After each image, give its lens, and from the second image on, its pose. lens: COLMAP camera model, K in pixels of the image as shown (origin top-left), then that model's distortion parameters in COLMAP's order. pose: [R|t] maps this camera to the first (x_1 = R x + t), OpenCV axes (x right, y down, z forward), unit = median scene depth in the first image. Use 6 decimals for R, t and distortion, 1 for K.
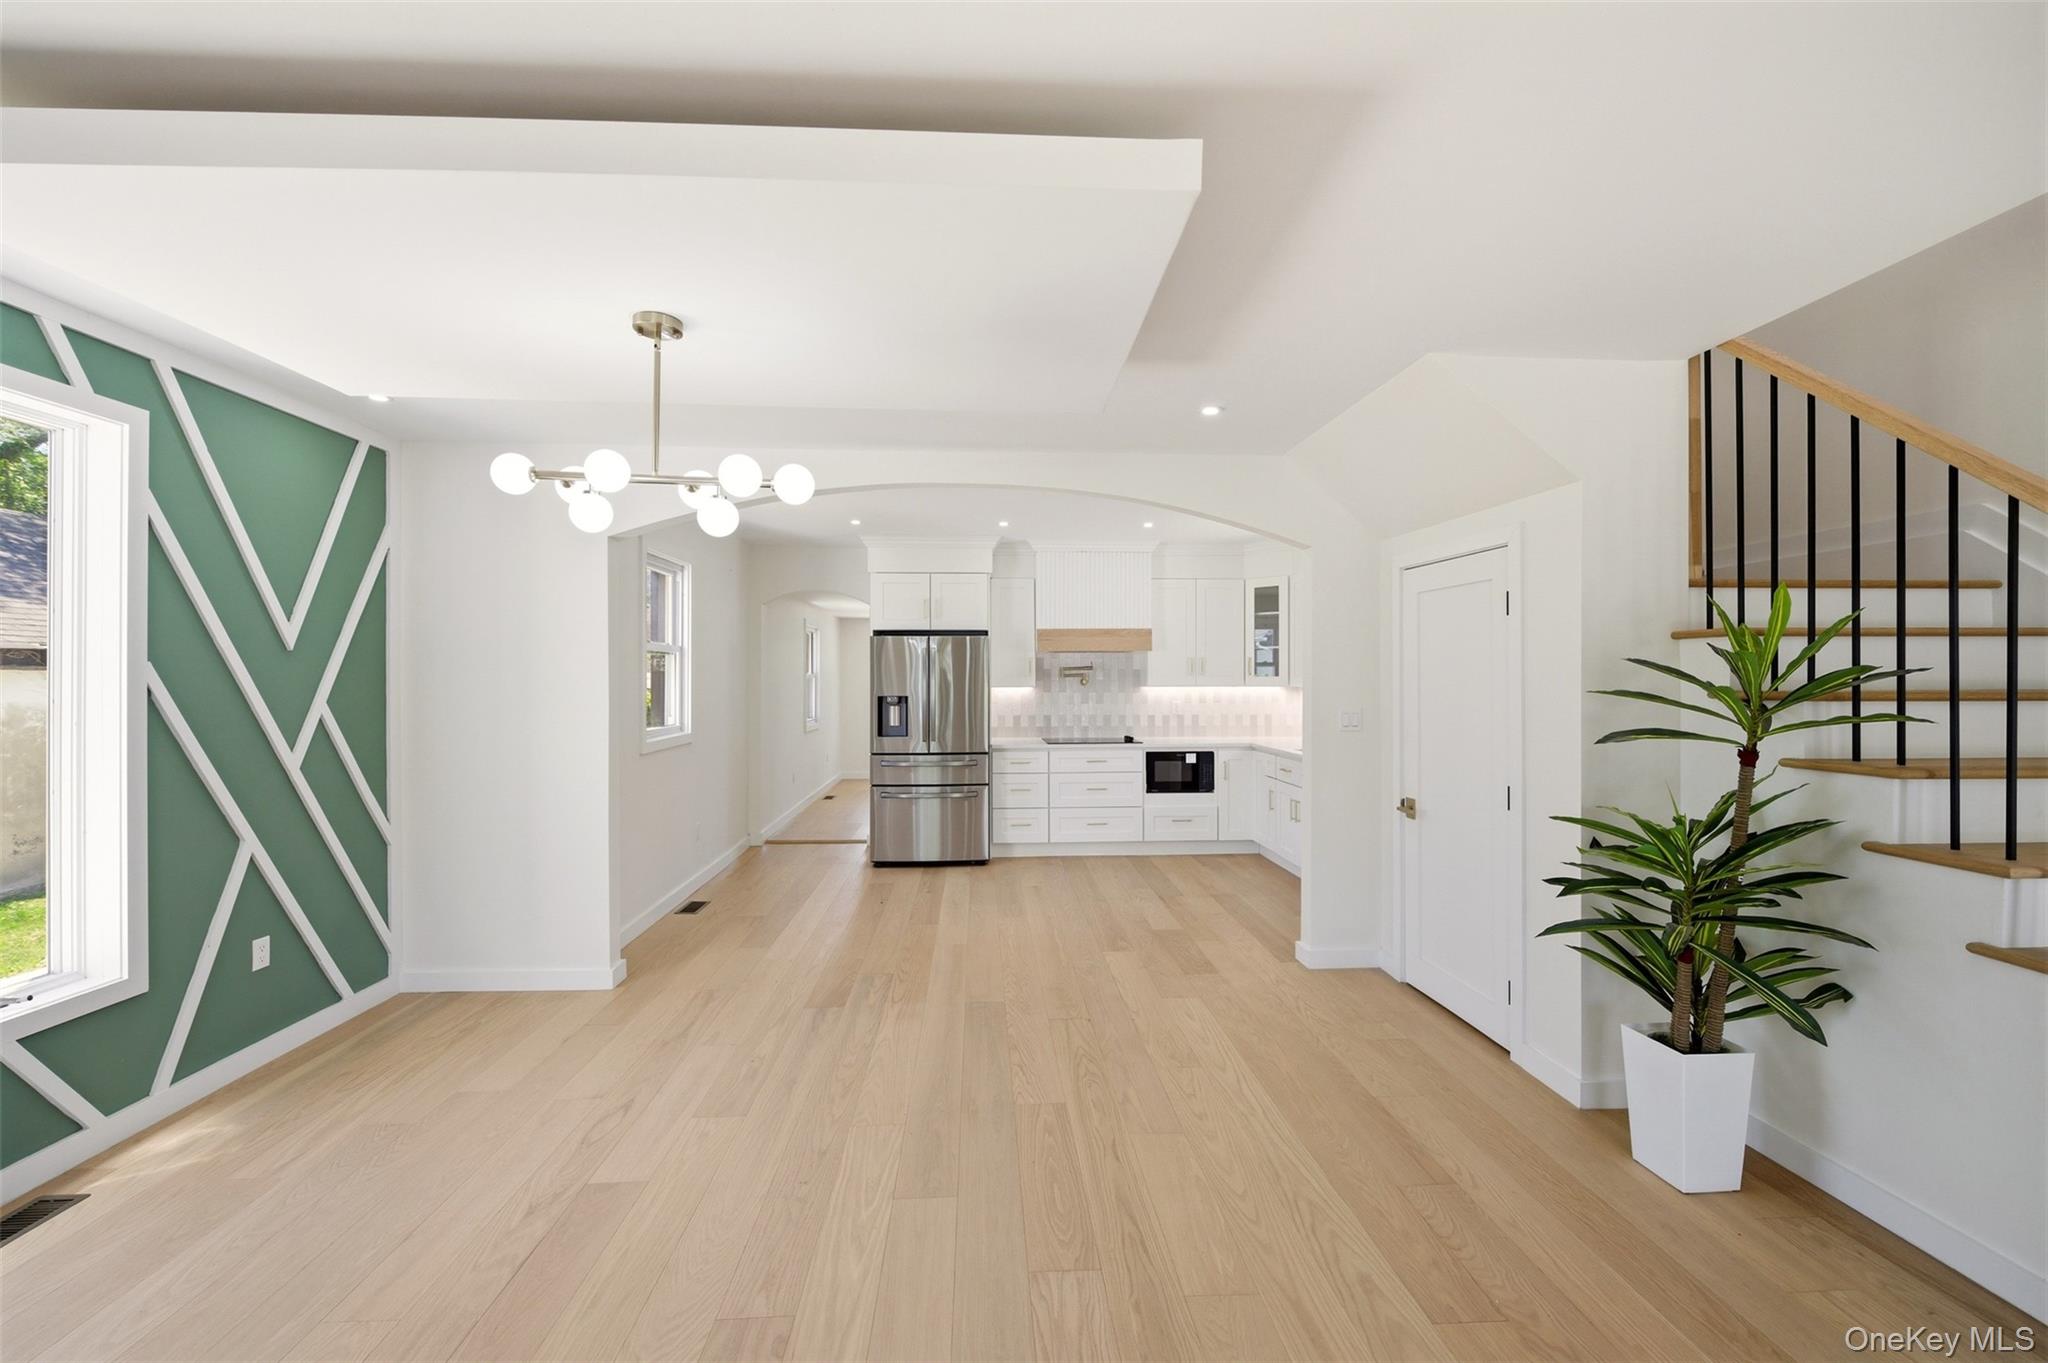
lens RADIAL K [[809.8, 0, 1023.3], [0, 809.8, 678.0], [0, 0, 1]] dist [0.002062, -0.003209]
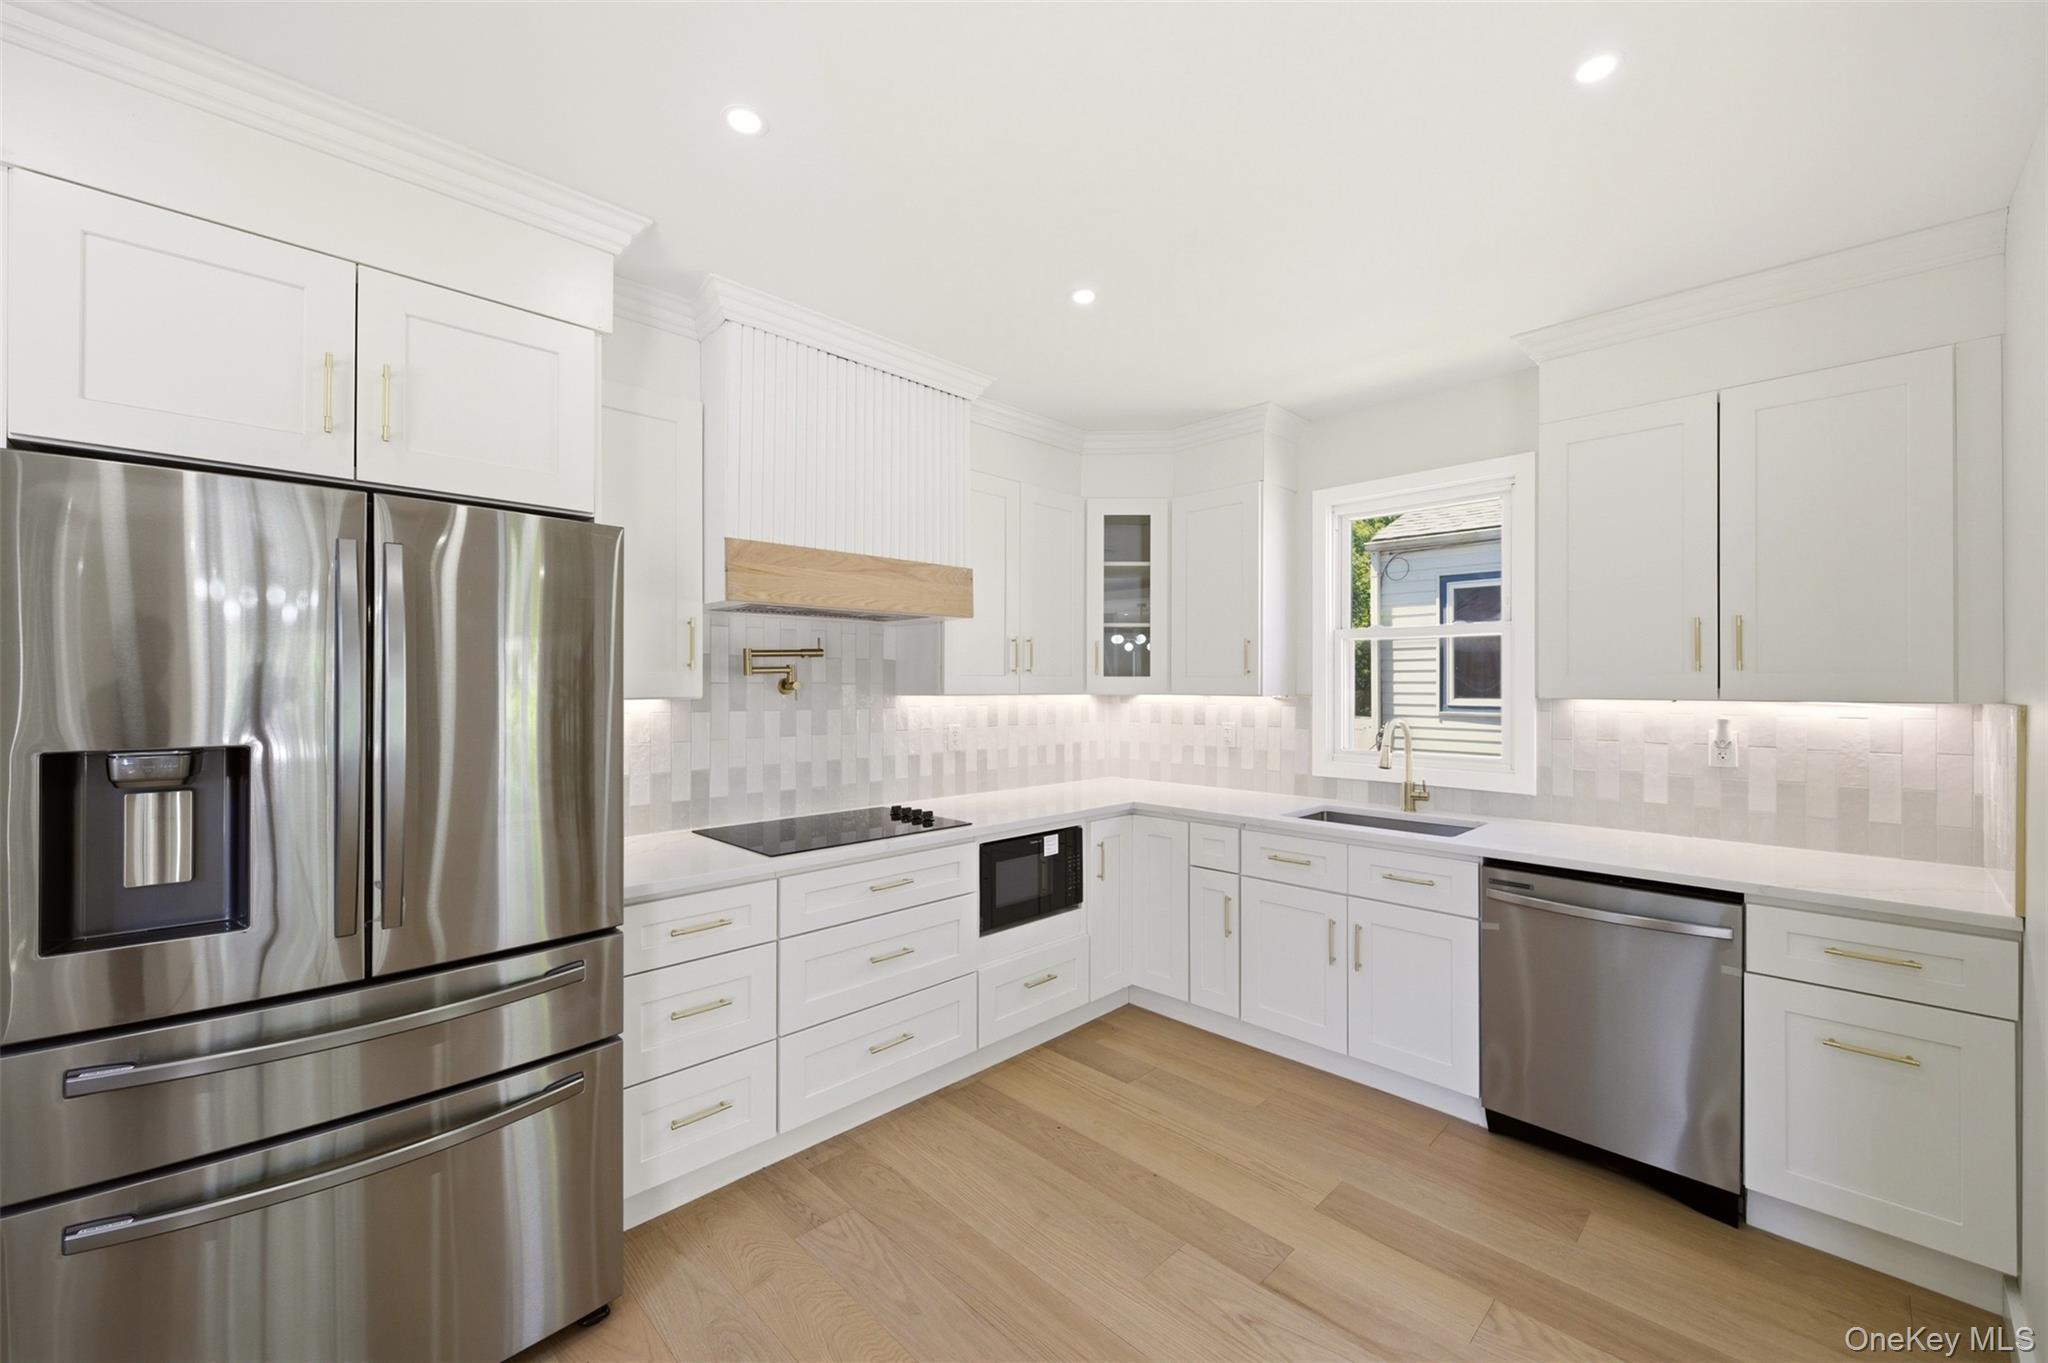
lens RADIAL K [[809.8, 0, 1023.3], [0, 809.8, 678.0], [0, 0, 1]] dist [0.002062, -0.003209]
pose [[0.746041, 0.008732, 0.665842, -0.126368], [-0.004321, 0.999956, -0.008273, 0.004100], [-0.665886, 0.003294, 0.746047, 0.657091]]
